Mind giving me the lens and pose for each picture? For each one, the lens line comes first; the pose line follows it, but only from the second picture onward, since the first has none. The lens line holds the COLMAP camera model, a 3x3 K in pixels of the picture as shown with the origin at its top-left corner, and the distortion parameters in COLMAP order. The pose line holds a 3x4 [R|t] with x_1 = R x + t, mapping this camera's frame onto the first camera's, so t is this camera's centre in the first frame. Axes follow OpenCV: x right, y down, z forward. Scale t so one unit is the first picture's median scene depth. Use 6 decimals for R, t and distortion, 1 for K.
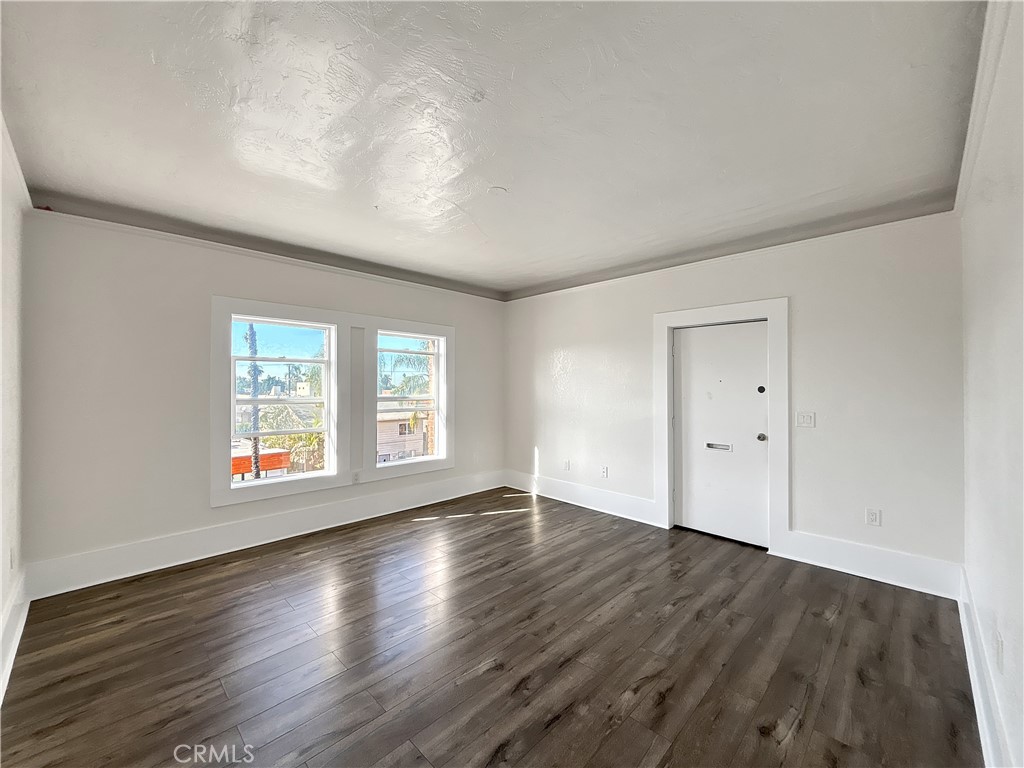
lens RADIAL K [[422.9, 0, 490.0], [0, 422.9, 382.0], [0, 0, 1]] dist [0.012488, 0.001063]
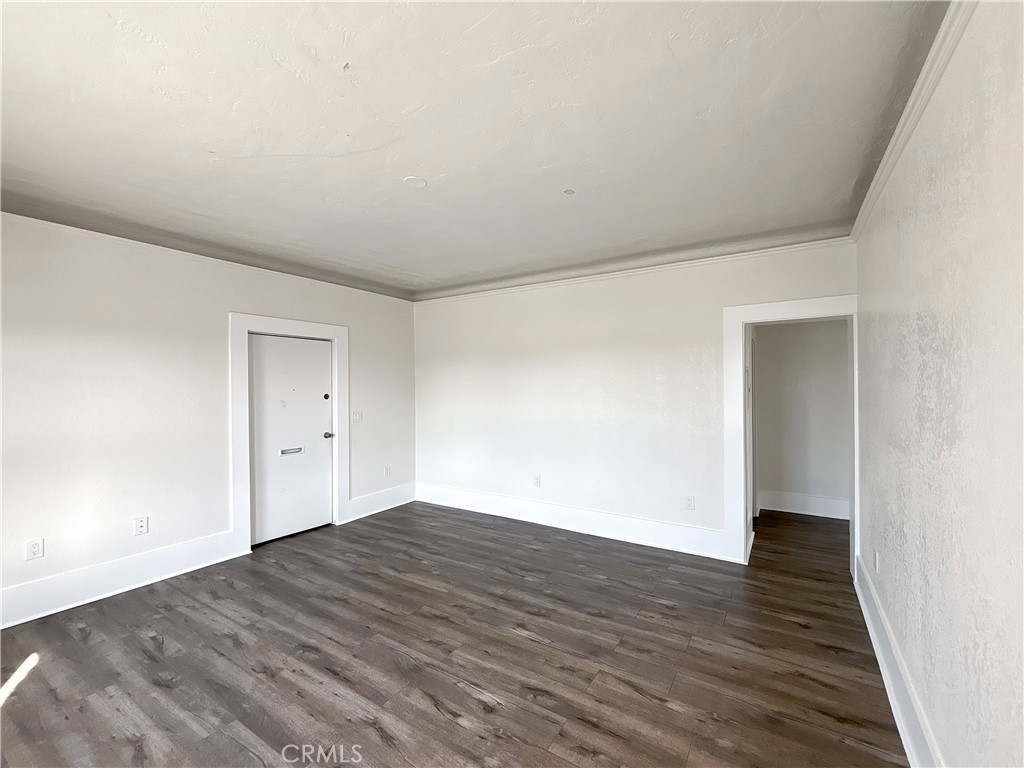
lens RADIAL K [[422.9, 0, 511.0], [0, 422.9, 385.0], [0, 0, 1]] dist [0.012488, 0.001063]
pose [[-0.222840, 0.000211, 0.974855, -0.764573], [-0.002857, 0.999996, -0.000870, -0.018511], [-0.974851, -0.002979, -0.222838, 0.849331]]
